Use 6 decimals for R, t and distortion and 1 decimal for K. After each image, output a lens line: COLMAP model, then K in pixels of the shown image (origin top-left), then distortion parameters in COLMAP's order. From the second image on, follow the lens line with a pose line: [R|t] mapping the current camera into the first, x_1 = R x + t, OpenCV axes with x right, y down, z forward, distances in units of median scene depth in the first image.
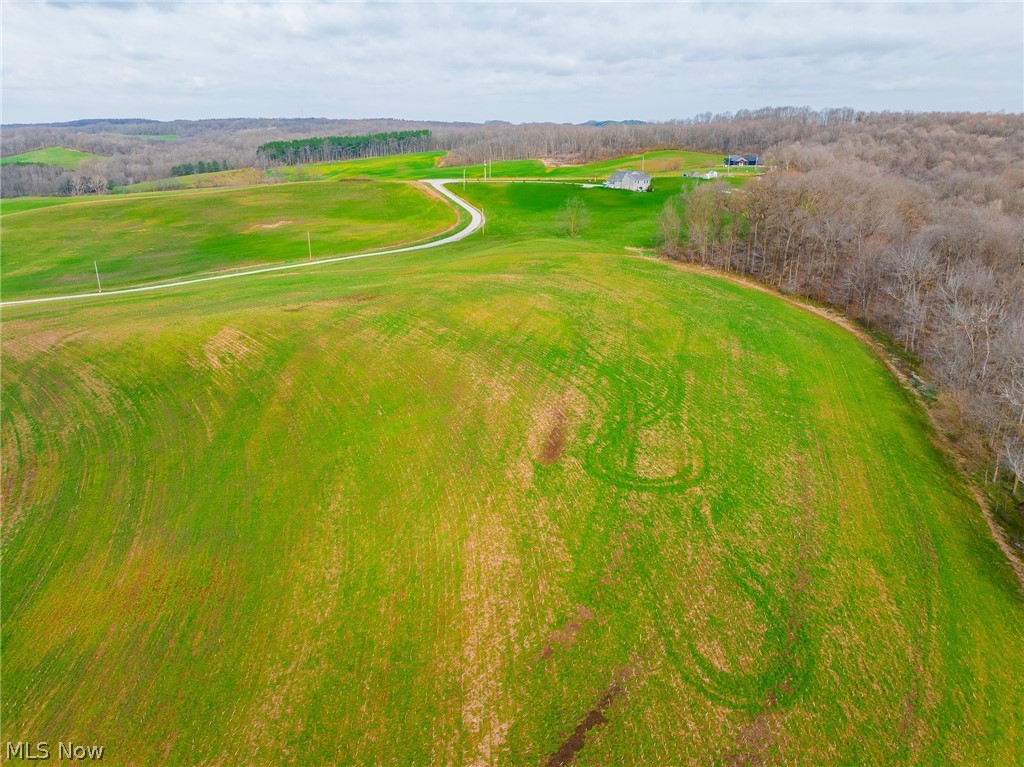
lens RADIAL K [[738.0, 0, 512.0], [0, 738.0, 383.5], [0, 0, 1]] dist [-0.067628, 0.045259]
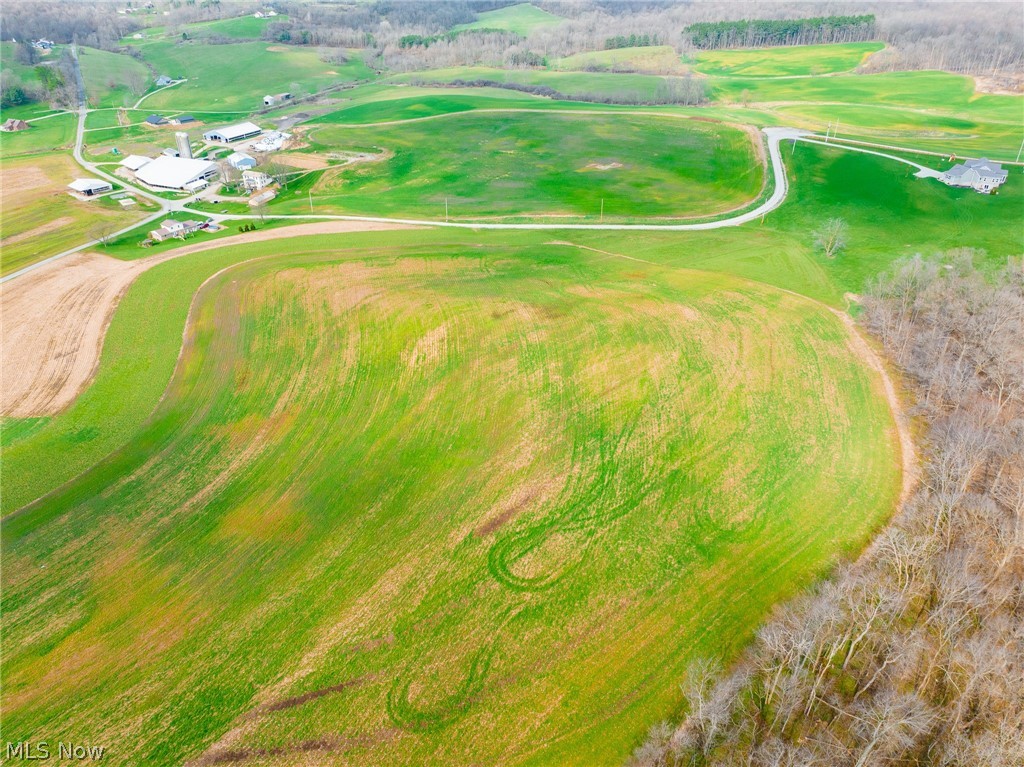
lens RADIAL K [[738.0, 0, 512.0], [0, 738.0, 383.5], [0, 0, 1]] dist [-0.067628, 0.045259]
pose [[0.812489, 0.303473, -0.497760, 0.575471], [-0.183596, 0.943578, 0.275596, -0.470588], [0.553312, -0.132532, 0.822363, -0.166376]]
